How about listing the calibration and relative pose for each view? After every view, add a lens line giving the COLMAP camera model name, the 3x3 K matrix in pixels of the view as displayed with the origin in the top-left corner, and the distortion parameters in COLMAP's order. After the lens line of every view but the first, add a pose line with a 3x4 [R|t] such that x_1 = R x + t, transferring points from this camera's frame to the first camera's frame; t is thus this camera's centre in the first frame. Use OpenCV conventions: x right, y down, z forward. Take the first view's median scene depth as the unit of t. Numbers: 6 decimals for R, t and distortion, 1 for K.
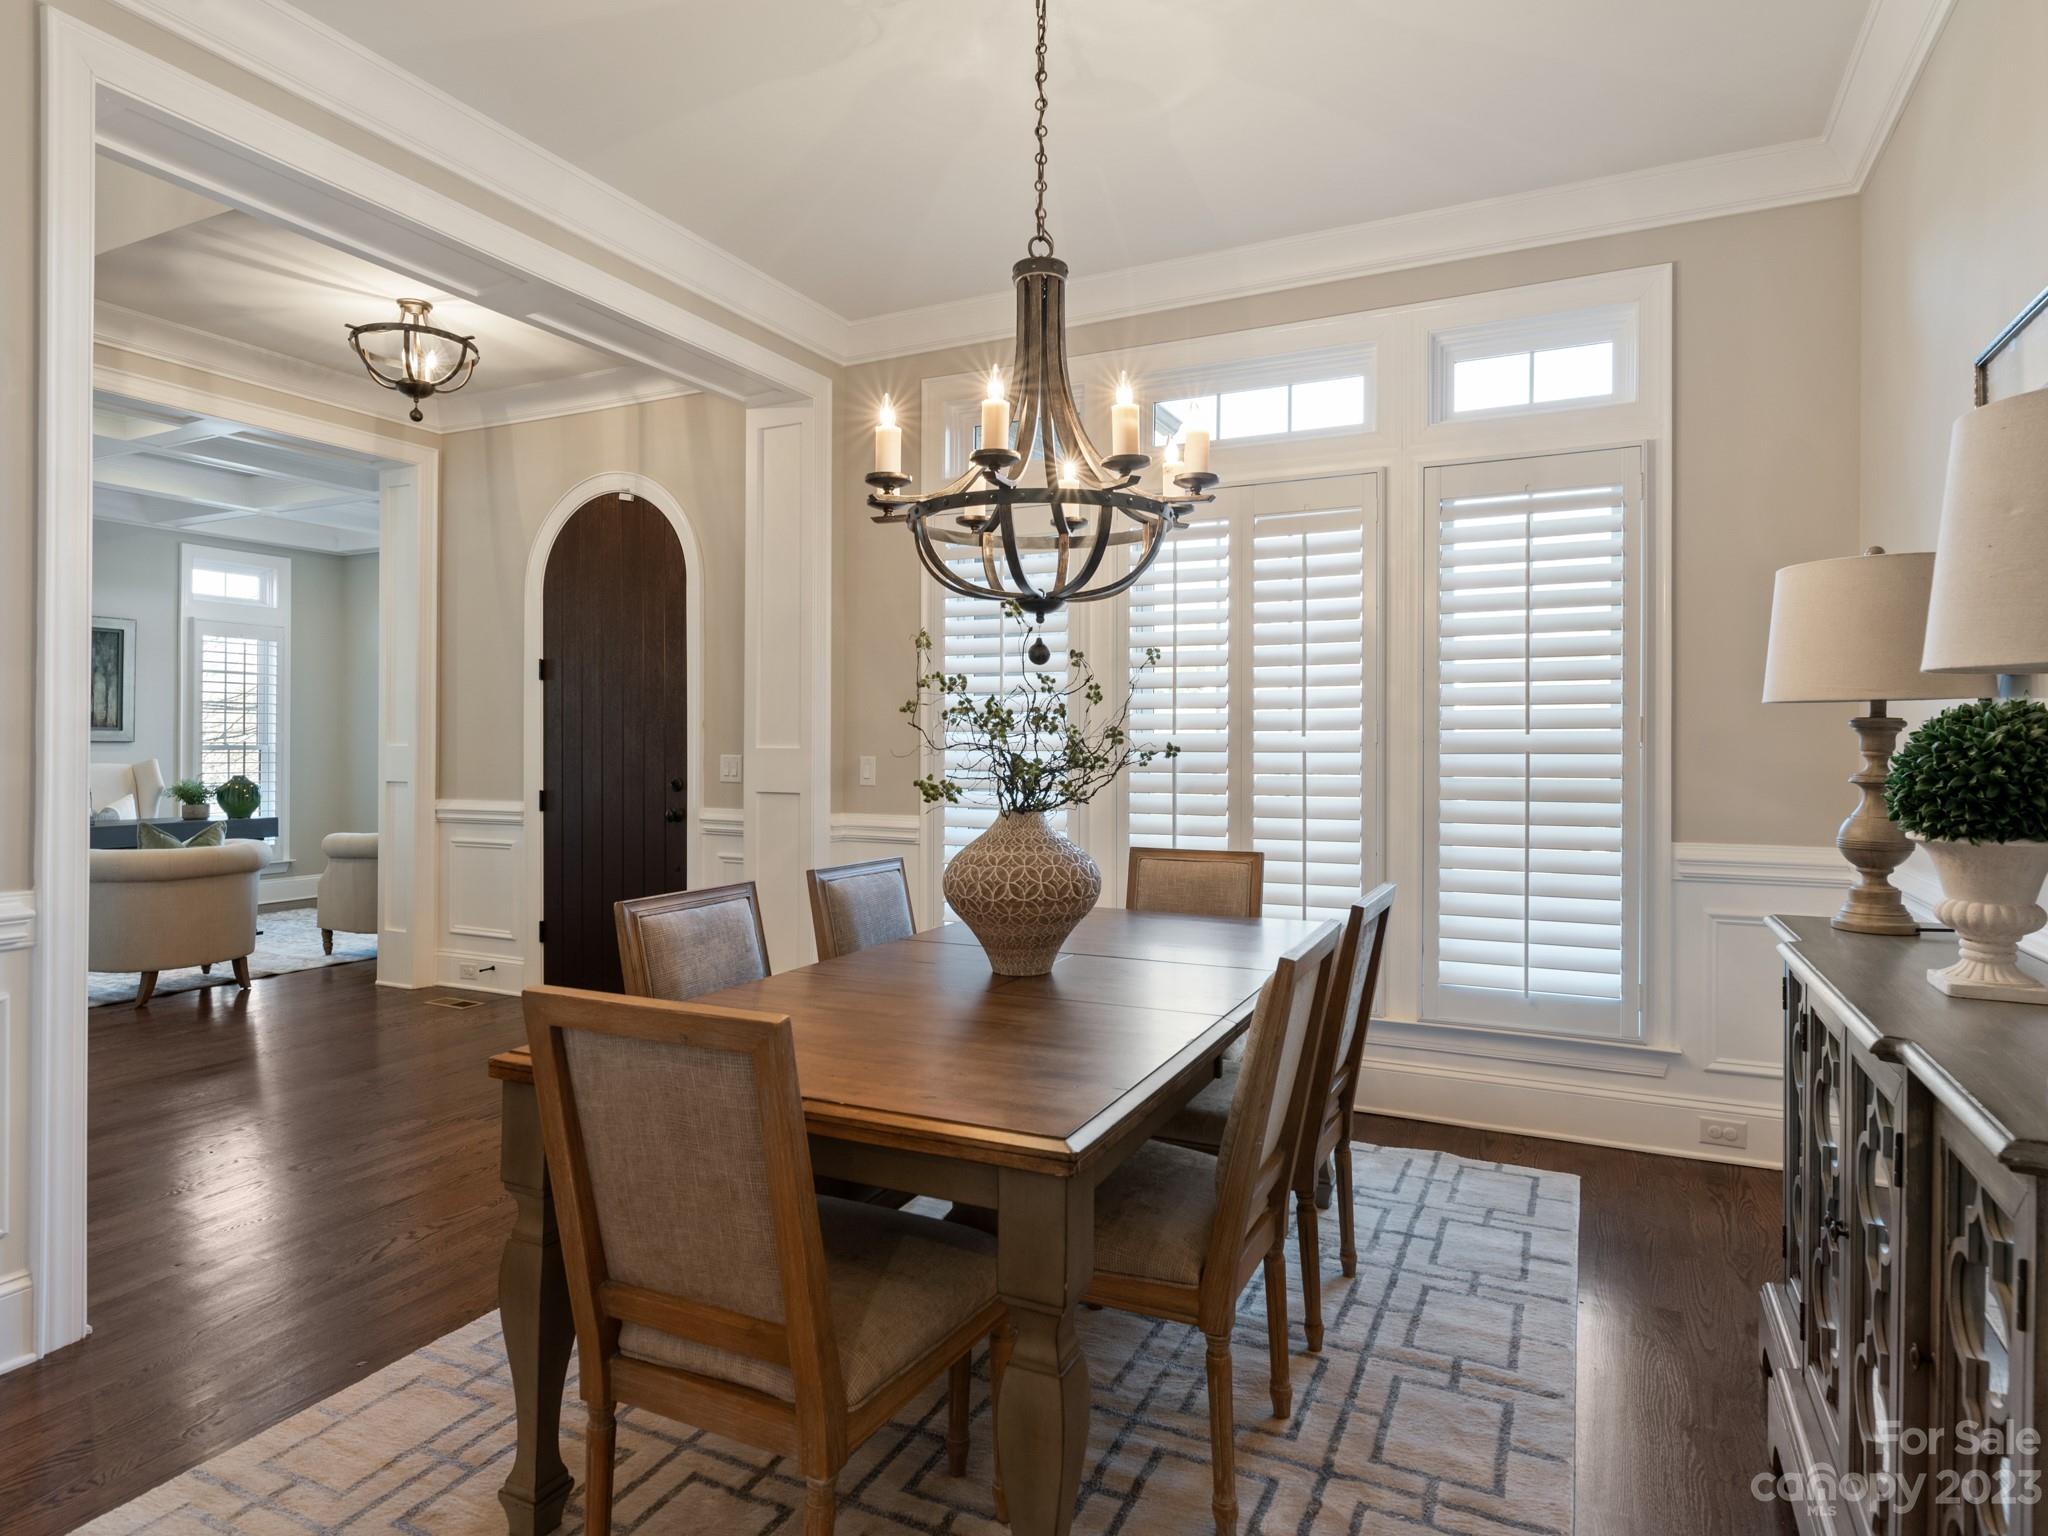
lens RADIAL K [[1135.9, 0, 1015.5], [0, 1135.9, 759.9], [0, 0, 1]] dist [-0.004183, -0.000207]
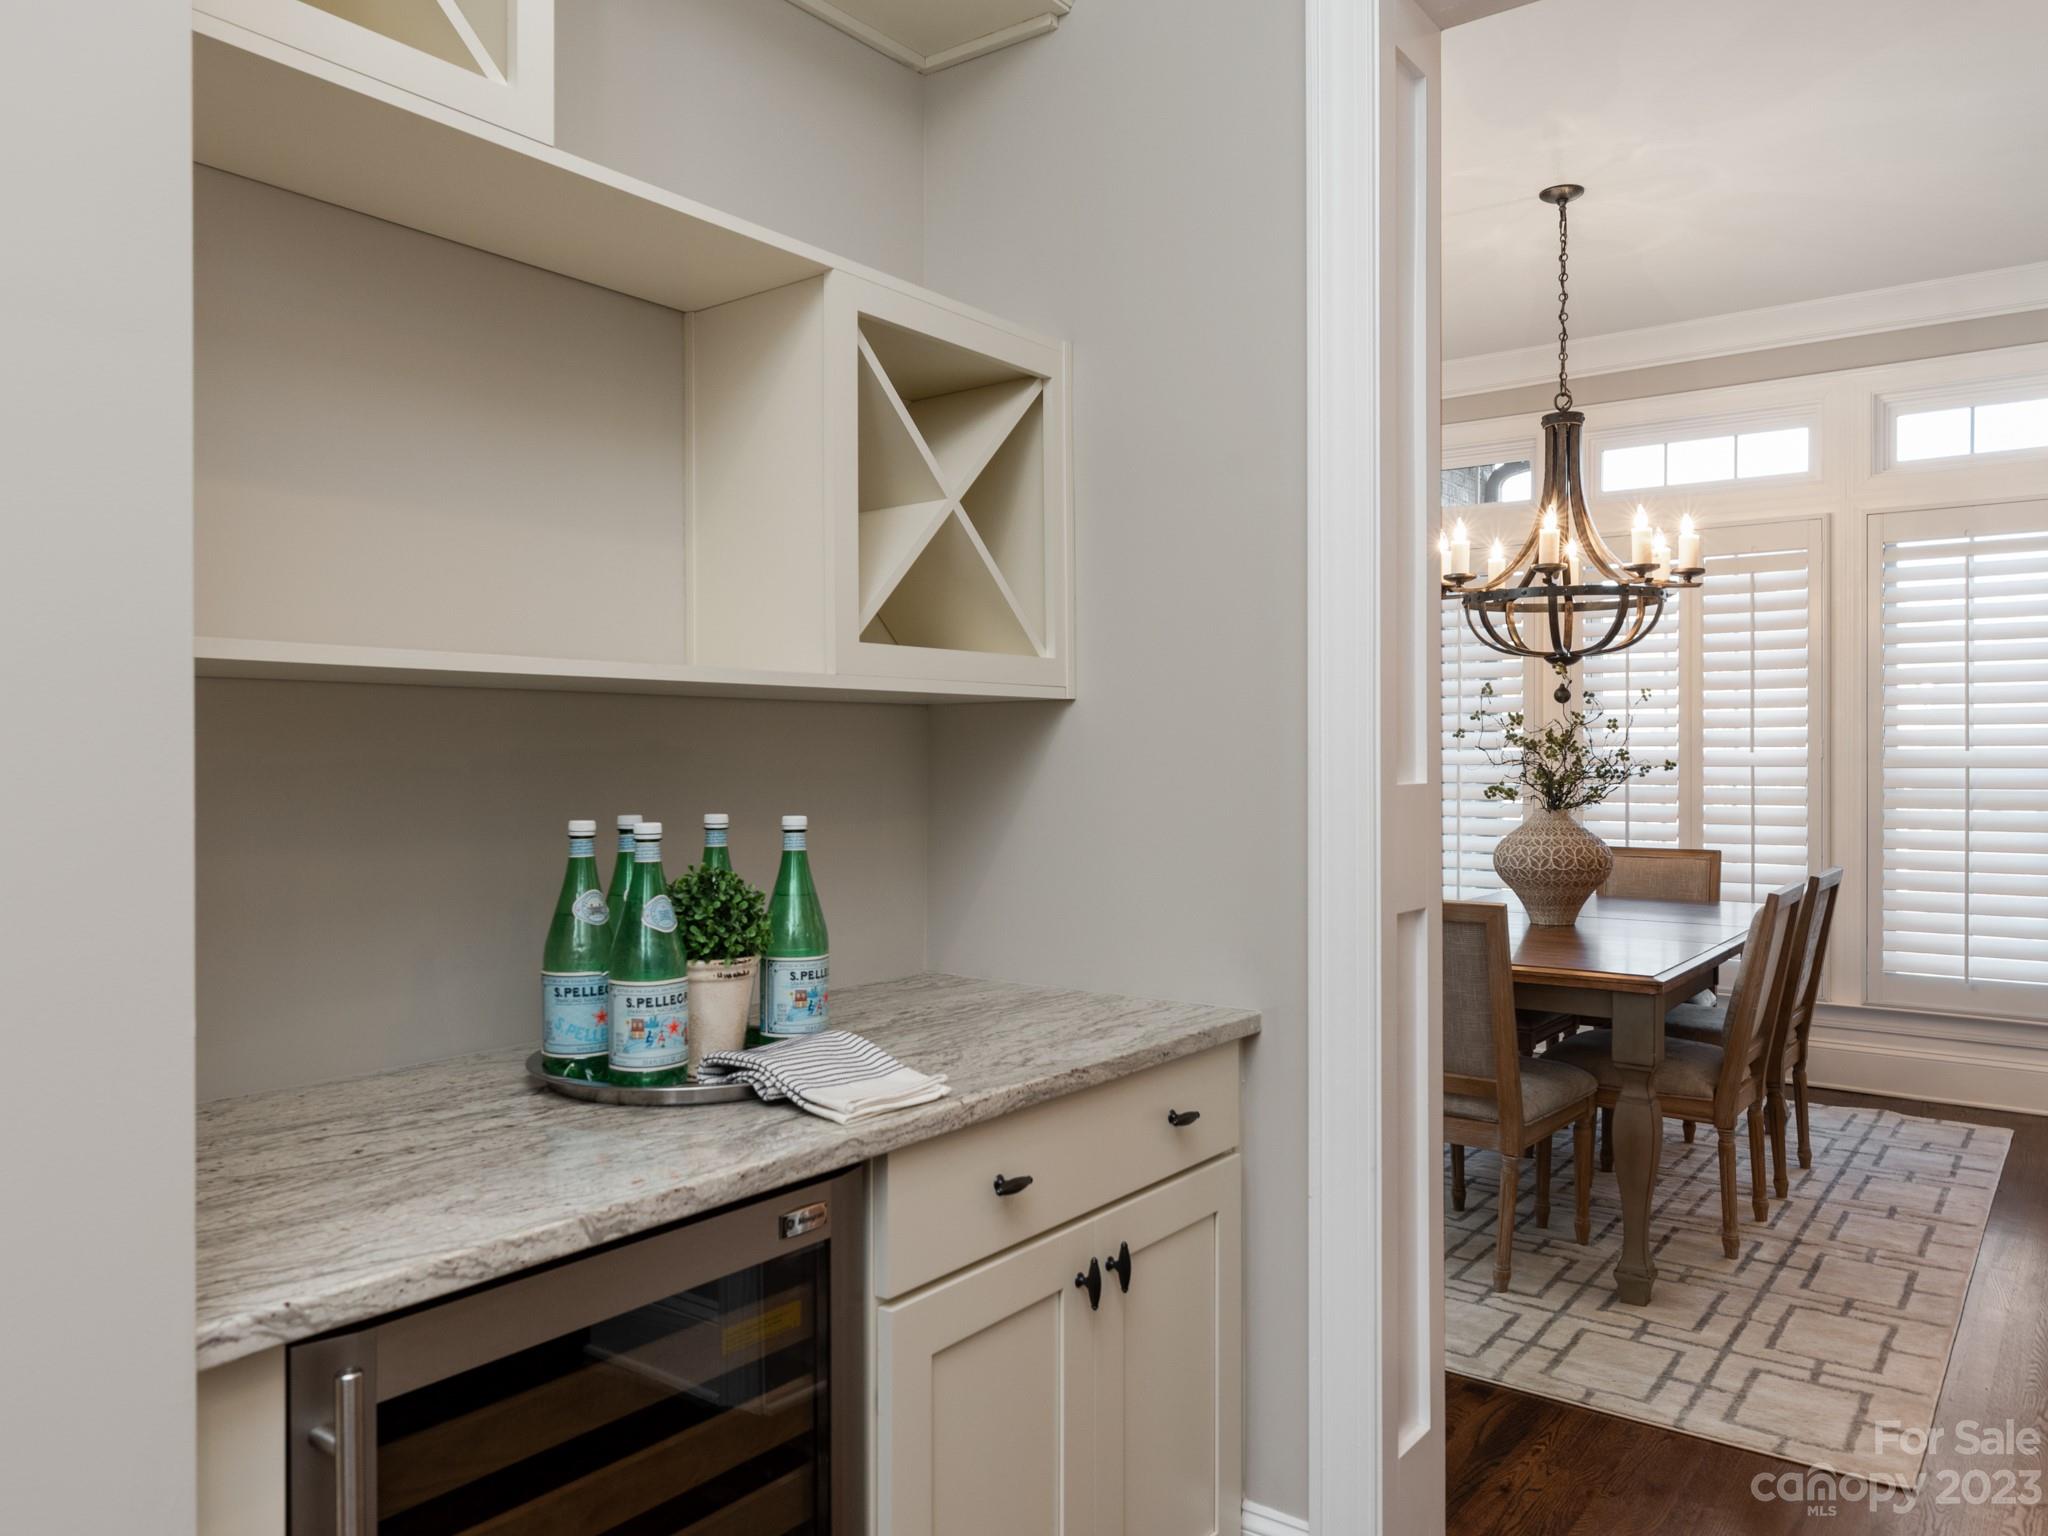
lens RADIAL K [[1423.1, 0, 1037.7], [0, 1423.1, 760.0], [0, 0, 1]] dist [0.004055, -0.005813]
pose [[0.982950, 0.000971, -0.183873, -0.287434], [-0.002608, 0.999959, -0.008657, 0.001903], [0.183857, 0.008988, 0.982912, -0.818164]]
